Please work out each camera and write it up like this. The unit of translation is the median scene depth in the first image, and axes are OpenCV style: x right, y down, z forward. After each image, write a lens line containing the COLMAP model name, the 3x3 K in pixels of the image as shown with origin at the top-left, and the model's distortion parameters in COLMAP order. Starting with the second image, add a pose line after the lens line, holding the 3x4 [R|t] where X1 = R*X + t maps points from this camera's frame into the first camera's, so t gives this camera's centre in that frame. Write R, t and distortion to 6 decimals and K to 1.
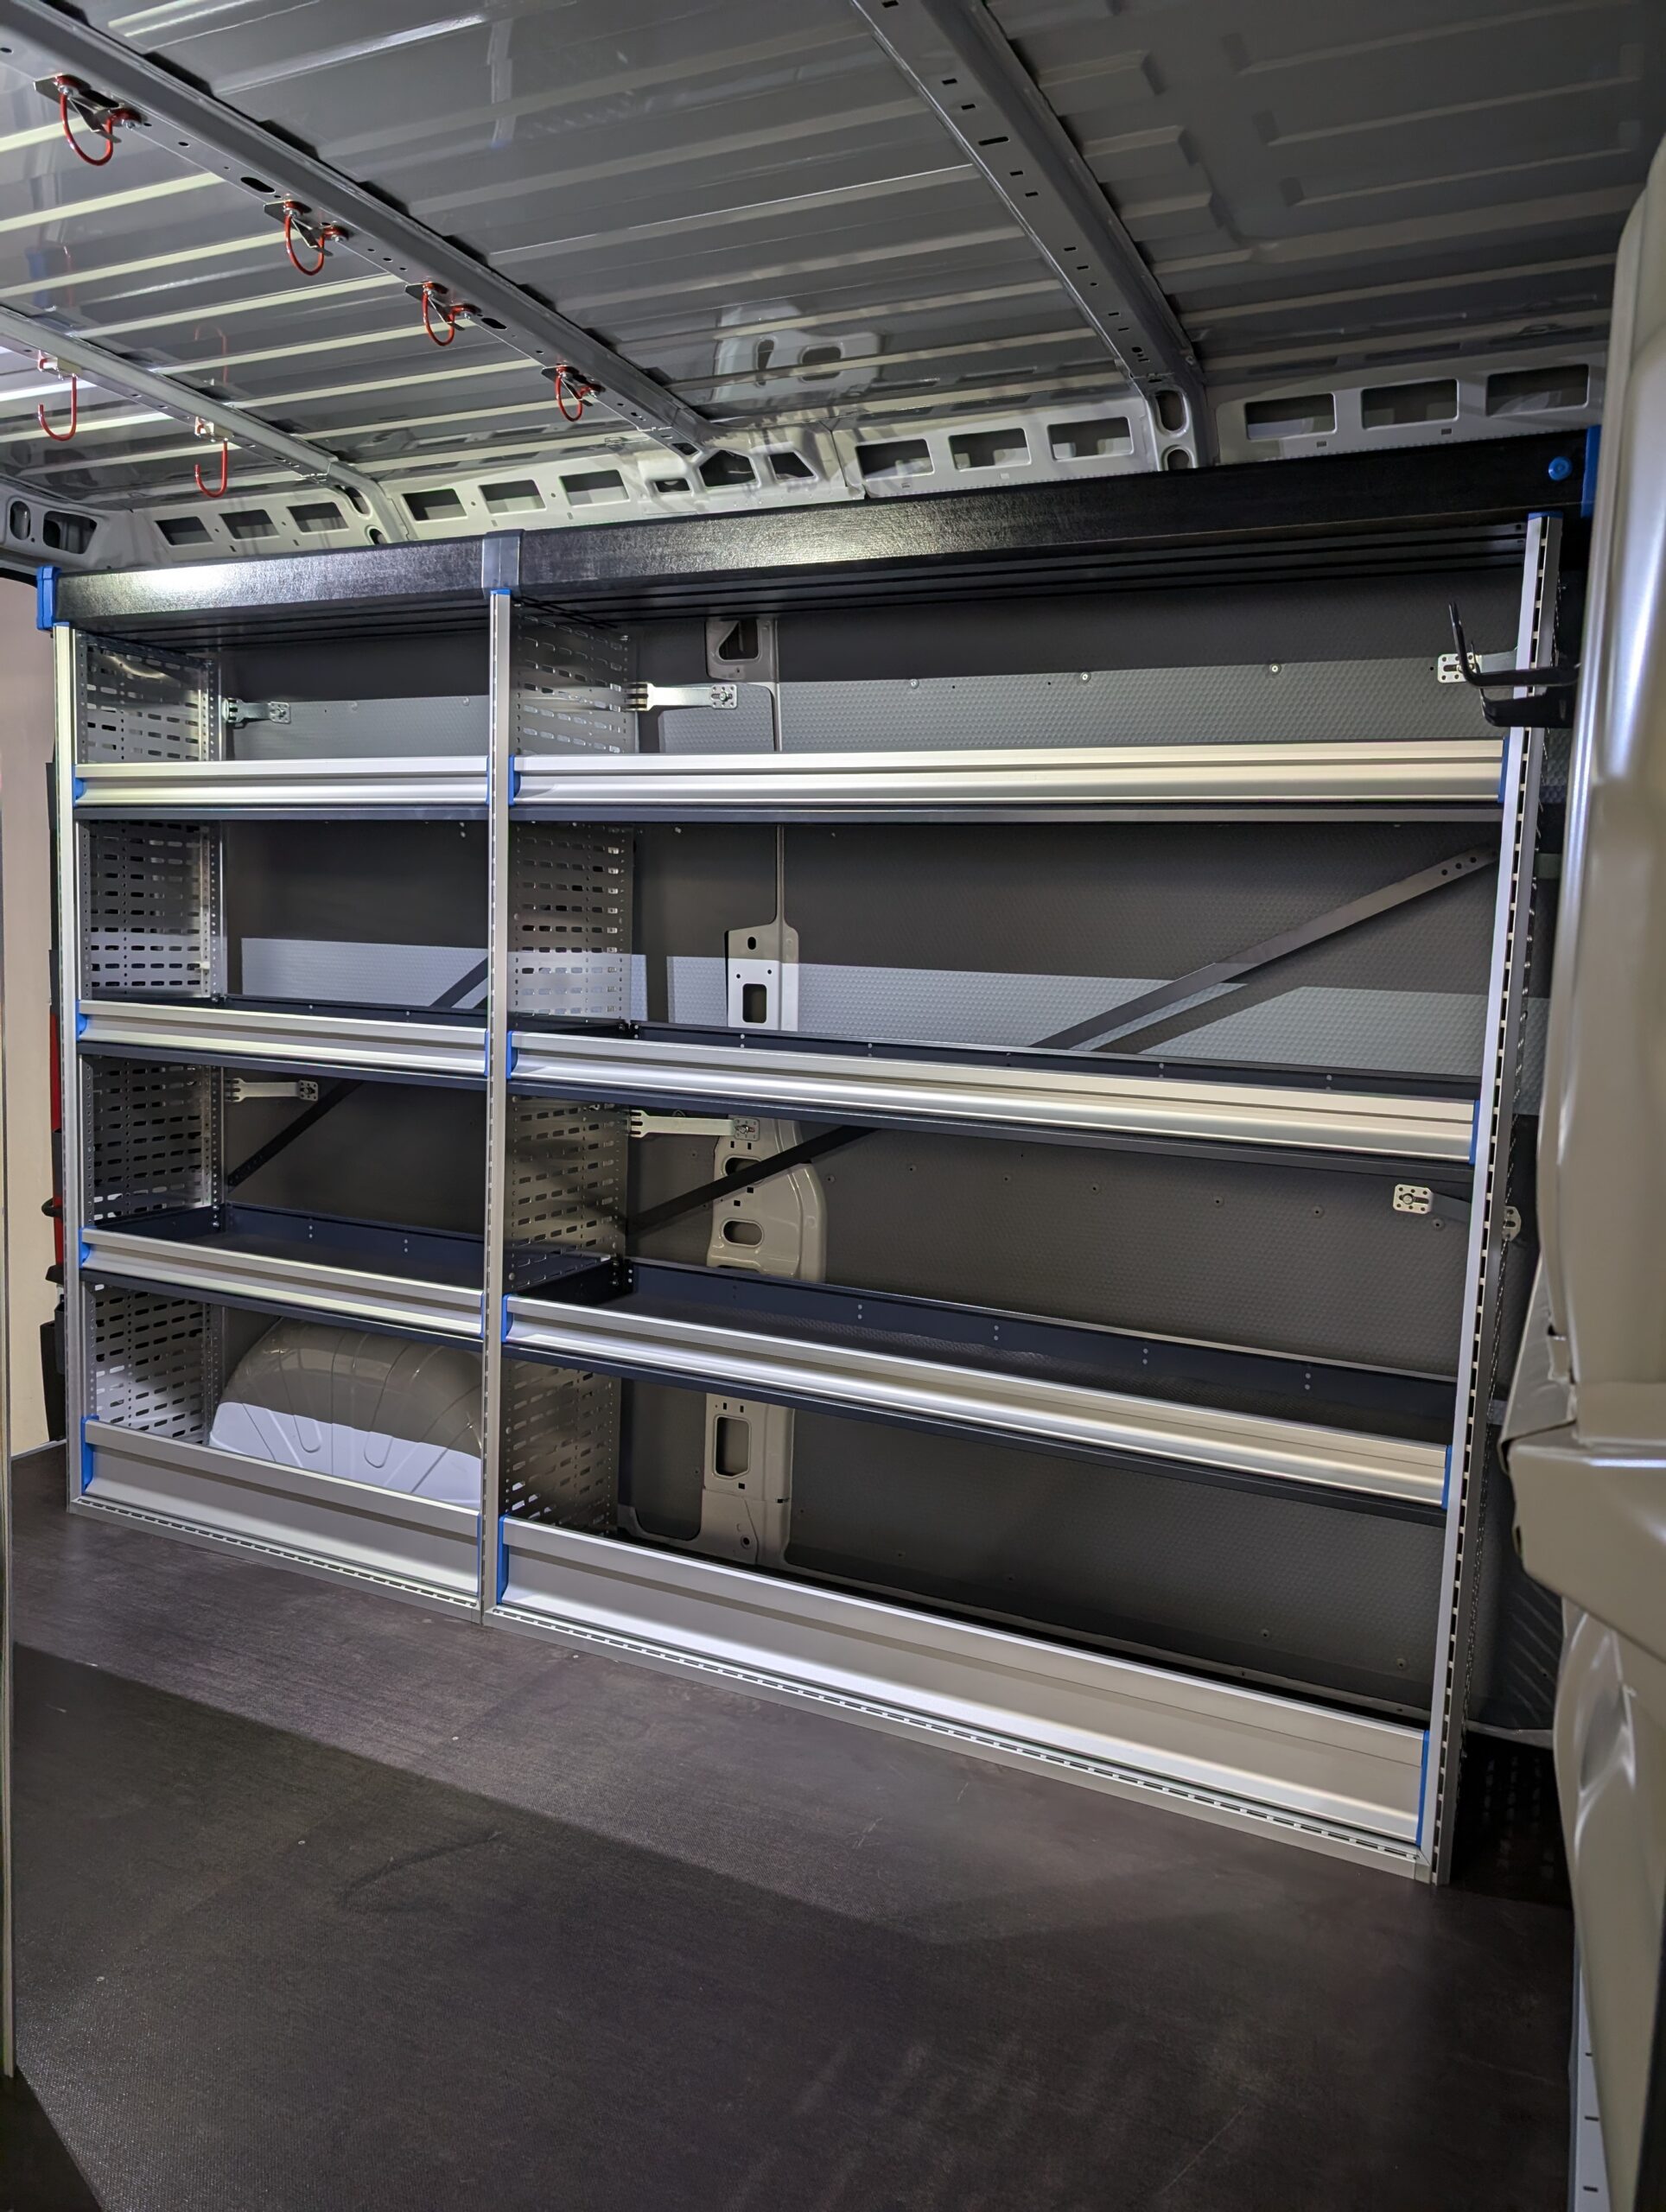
lens RADIAL K [[1579.1, 0, 830.7], [0, 1579.1, 1102.0], [0, 0, 1]] dist [-0.008275, 0.002562]
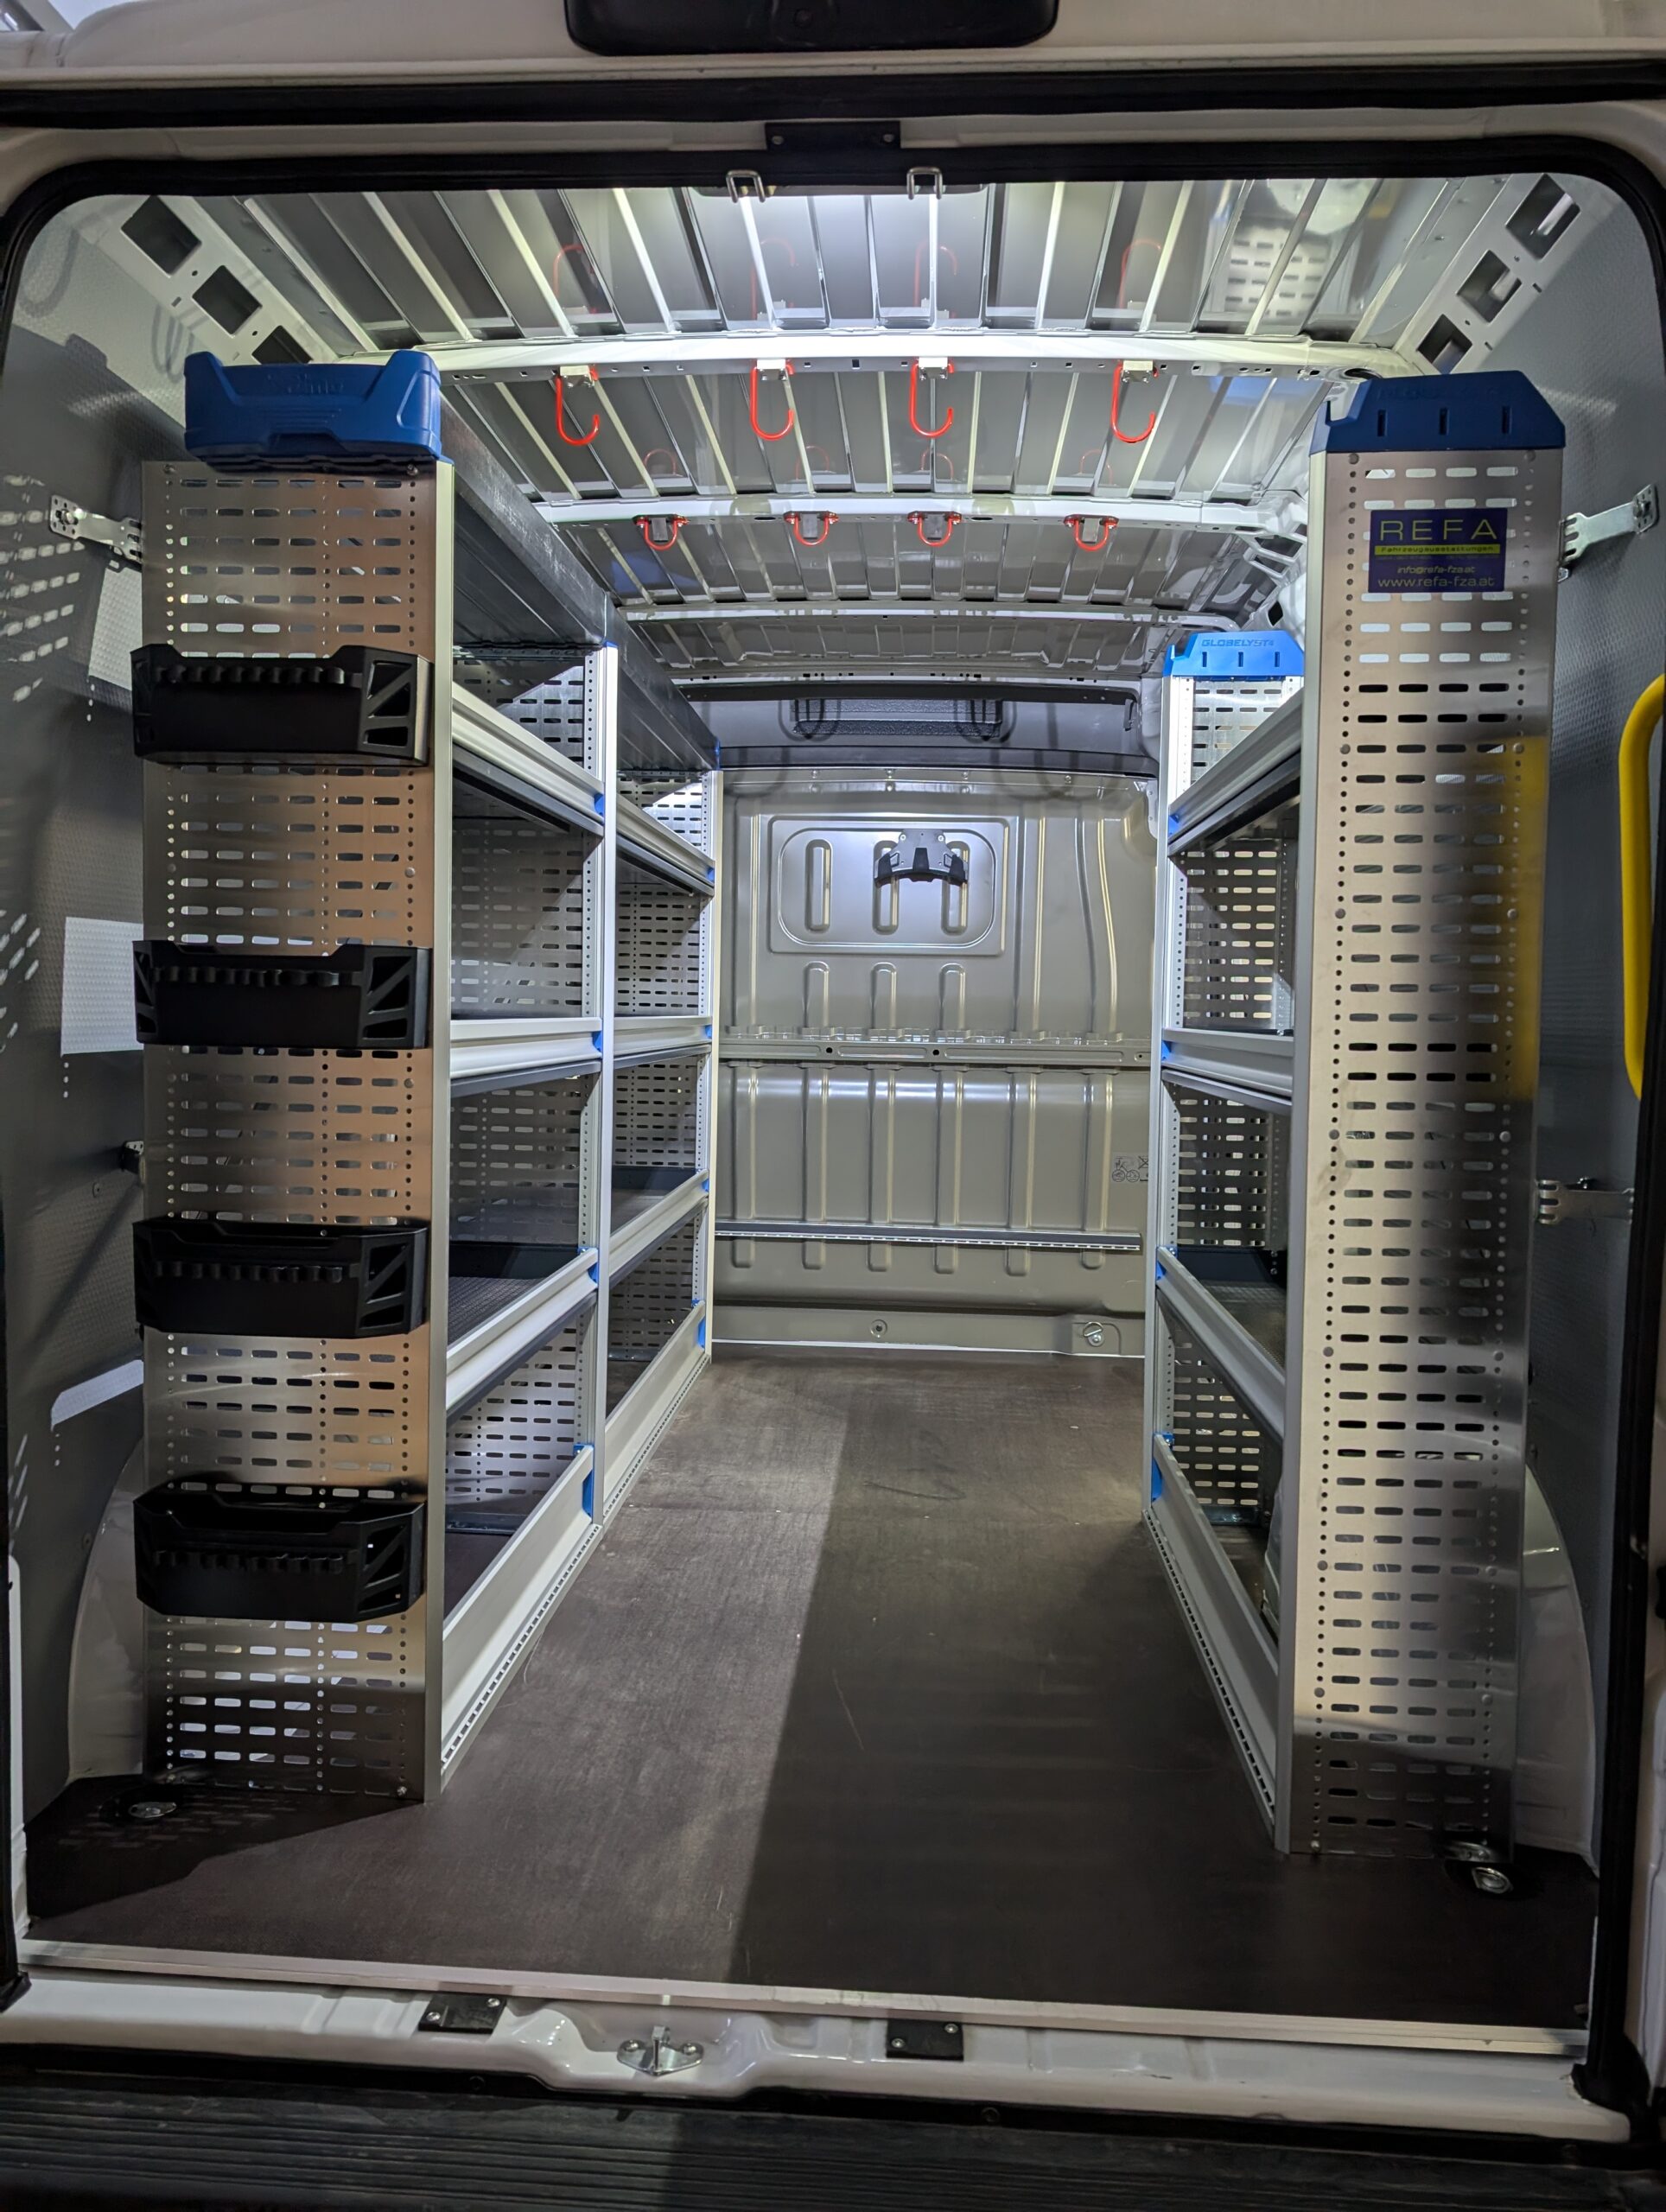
lens RADIAL K [[1579.1, 0, 831.4], [0, 1579.1, 1107.9], [0, 0, 1]] dist [-0.008275, 0.002562]
pose [[-0.372602, -0.107853, 0.921702, -1.705546], [0.055473, 0.988858, 0.138136, -0.168134], [-0.926332, 0.102600, -0.362468, 1.598961]]
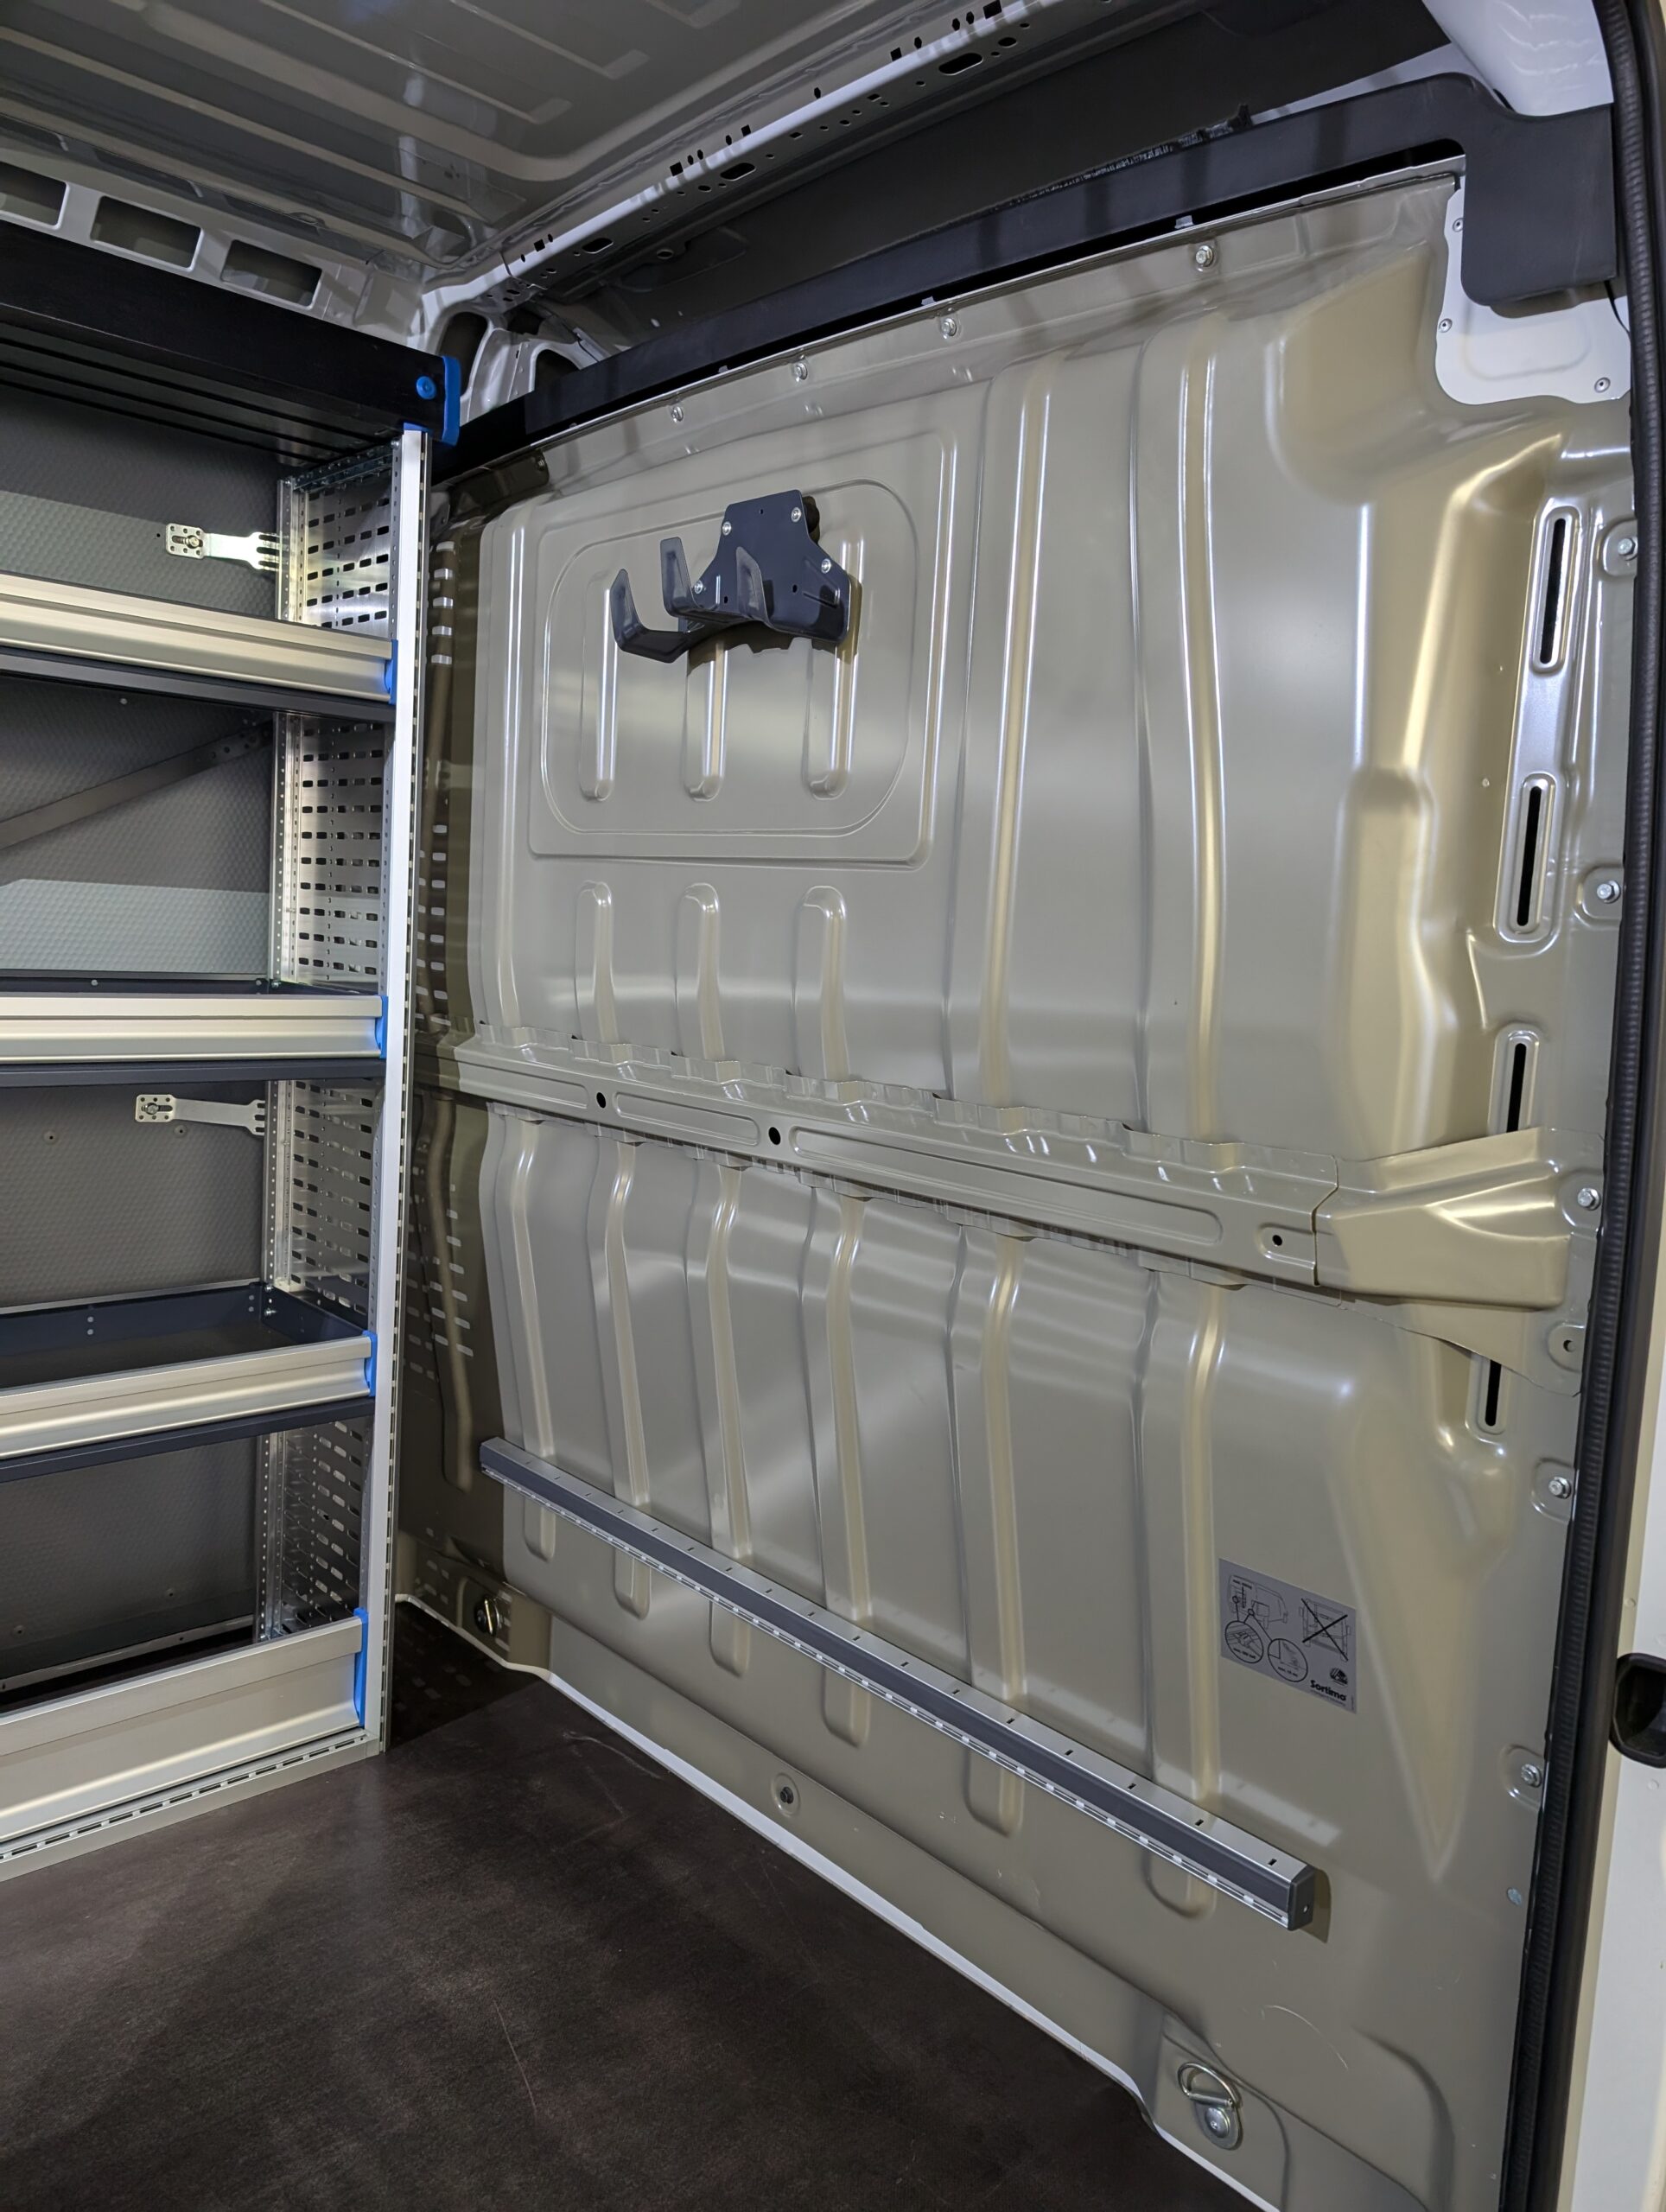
lens RADIAL K [[1579.1, 0, 835.6], [0, 1579.1, 1092.8], [0, 0, 1]] dist [-0.008275, 0.002562]
pose [[0.359953, -0.116139, 0.925713, -0.382480], [0.051708, 0.993180, 0.104497, -0.026775], [-0.931536, 0.010253, 0.363504, 0.306464]]
